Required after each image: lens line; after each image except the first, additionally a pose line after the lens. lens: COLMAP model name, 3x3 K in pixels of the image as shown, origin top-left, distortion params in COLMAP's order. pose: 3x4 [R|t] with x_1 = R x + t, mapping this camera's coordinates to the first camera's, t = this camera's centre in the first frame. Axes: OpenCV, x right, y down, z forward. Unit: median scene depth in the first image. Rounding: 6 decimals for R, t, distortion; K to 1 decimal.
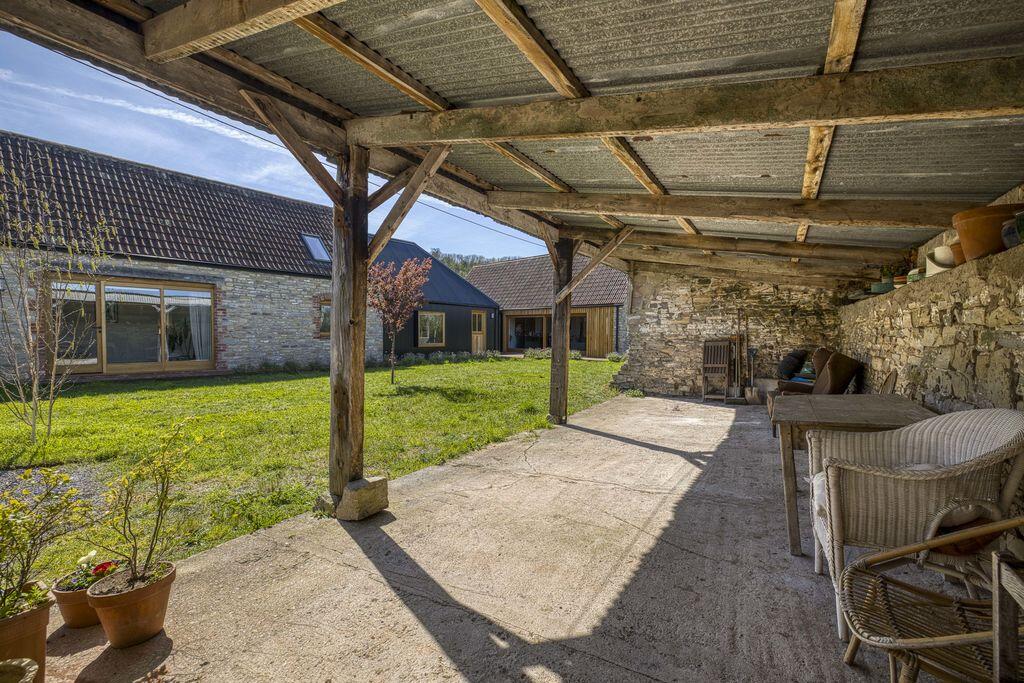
lens RADIAL K [[443.4, 0, 513.6], [0, 443.4, 345.3], [0, 0, 1]] dist [-0.000908, 0.000232]
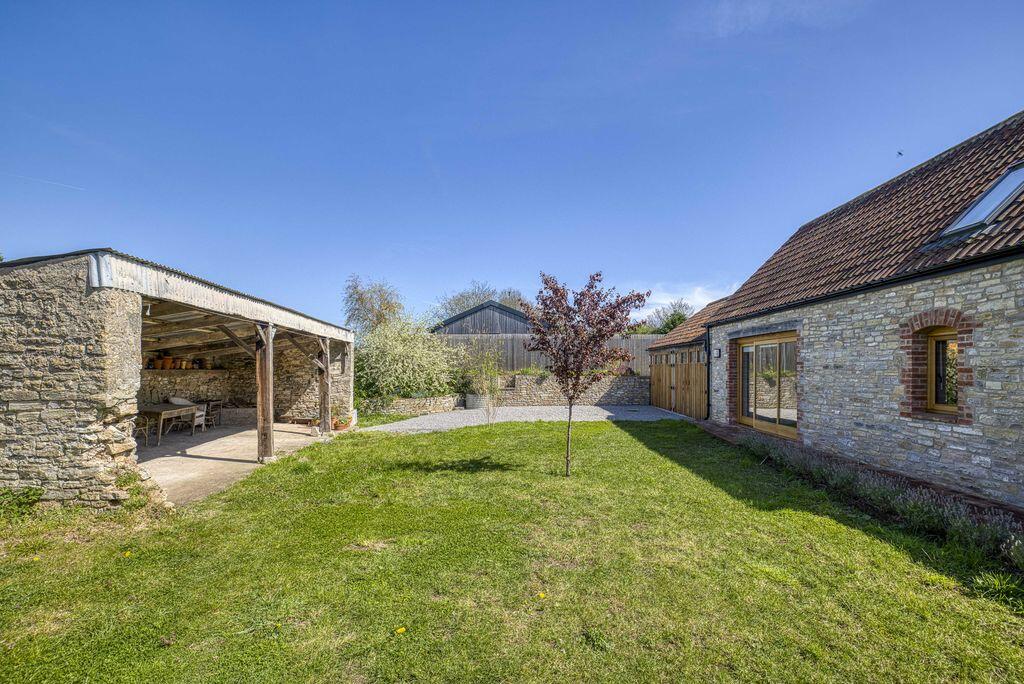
lens RADIAL K [[465.1, 0, 517.7], [0, 465.1, 369.5], [0, 0, 1]] dist [-0.000932, 0.000053]
pose [[-0.786733, -0.009451, -0.617221, 0.242378], [-0.026573, 0.999474, 0.018567, -0.092167], [0.616722, 0.031008, -0.786570, 1.696764]]
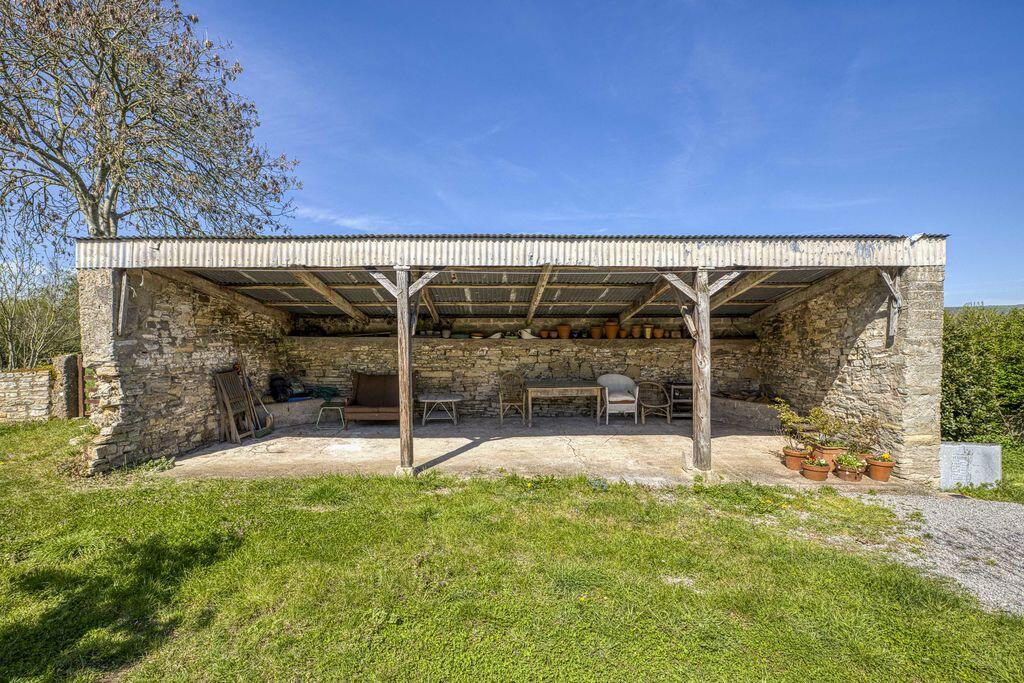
lens RADIAL K [[491.2, 0, 493.8], [0, 491.2, 354.3], [0, 0, 1]] dist [-0.001293, -0.000097]
pose [[-0.525826, -0.029258, 0.850089, -0.539479], [0.021401, 0.998637, 0.047608, -0.067291], [-0.850323, 0.043227, -0.524483, 0.921245]]
